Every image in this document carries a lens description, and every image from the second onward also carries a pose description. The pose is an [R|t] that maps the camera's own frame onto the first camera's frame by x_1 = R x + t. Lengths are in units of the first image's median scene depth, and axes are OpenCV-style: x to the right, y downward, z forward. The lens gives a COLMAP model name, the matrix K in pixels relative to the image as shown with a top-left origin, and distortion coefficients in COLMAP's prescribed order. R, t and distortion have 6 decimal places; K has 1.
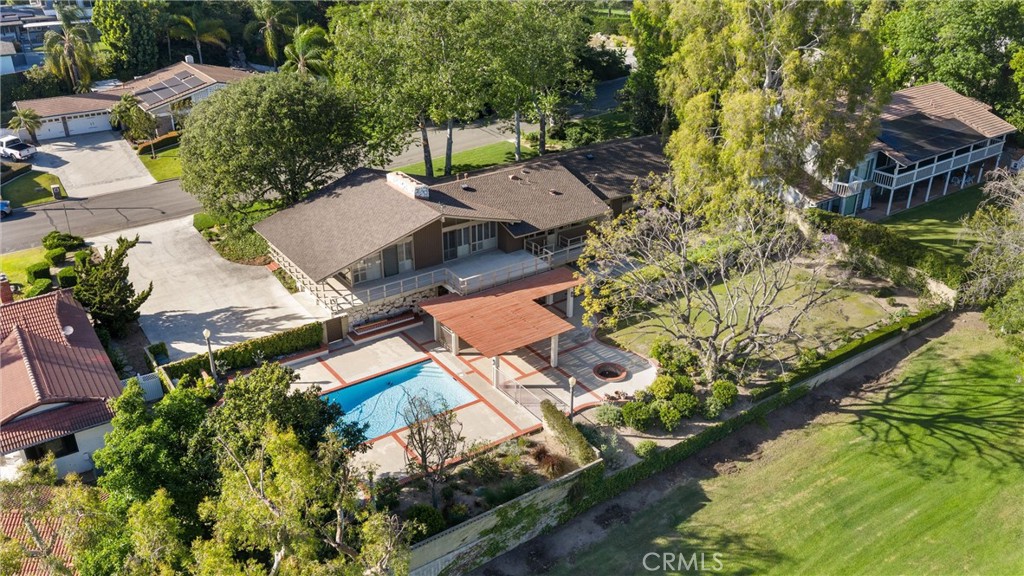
lens RADIAL K [[867.0, 0, 512.0], [0, 867.0, 288.0], [0, 0, 1]] dist [0.012432, 0.000931]
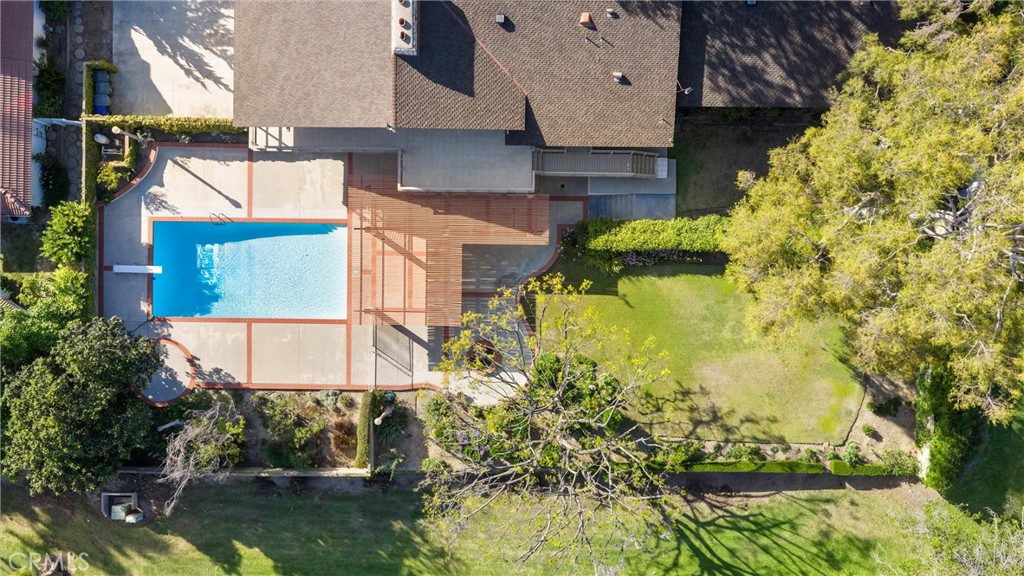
lens RADIAL K [[867.0, 0, 512.0], [0, 867.0, 288.0], [0, 0, 1]] dist [0.012432, 0.000931]
pose [[0.814696, 0.579884, 0.002445, 0.088804], [-0.258215, 0.358993, 0.896911, -0.779883], [0.519226, -0.731341, 0.442205, 0.626300]]
